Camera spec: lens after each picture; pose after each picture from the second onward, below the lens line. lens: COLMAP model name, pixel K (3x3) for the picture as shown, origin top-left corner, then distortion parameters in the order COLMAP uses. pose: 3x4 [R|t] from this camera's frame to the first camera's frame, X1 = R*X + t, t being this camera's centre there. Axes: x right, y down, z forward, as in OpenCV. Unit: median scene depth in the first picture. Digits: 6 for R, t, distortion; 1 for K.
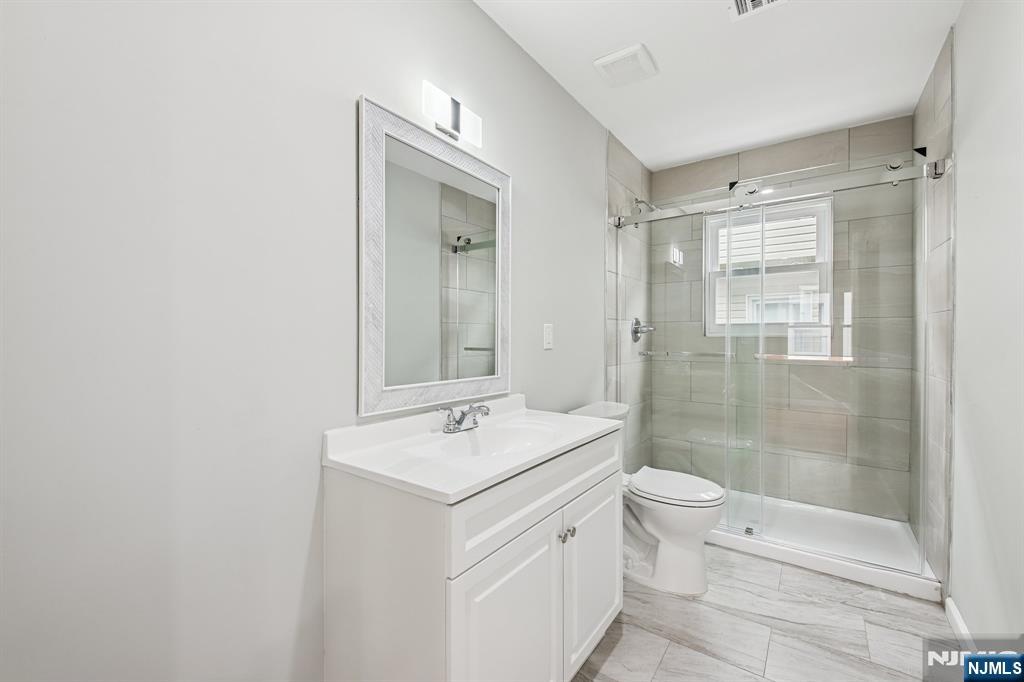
lens RADIAL K [[413.8, 0, 530.5], [0, 413.8, 340.7], [0, 0, 1]] dist [-0.000597, -0.000143]
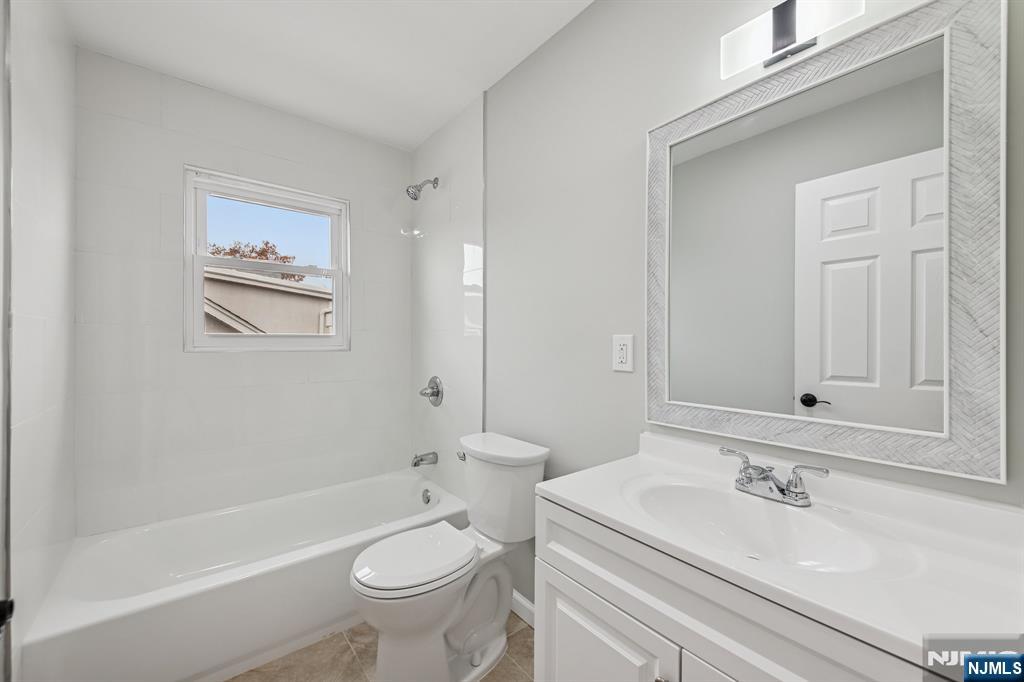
lens RADIAL K [[413.8, 0, 530.5], [0, 413.8, 340.7], [0, 0, 1]] dist [-0.000597, -0.000143]
pose [[-0.275882, -0.006693, -0.961168, 0.760884], [-0.010805, 0.999934, -0.003861, -0.026504], [0.961131, 0.009320, -0.275936, 1.043400]]
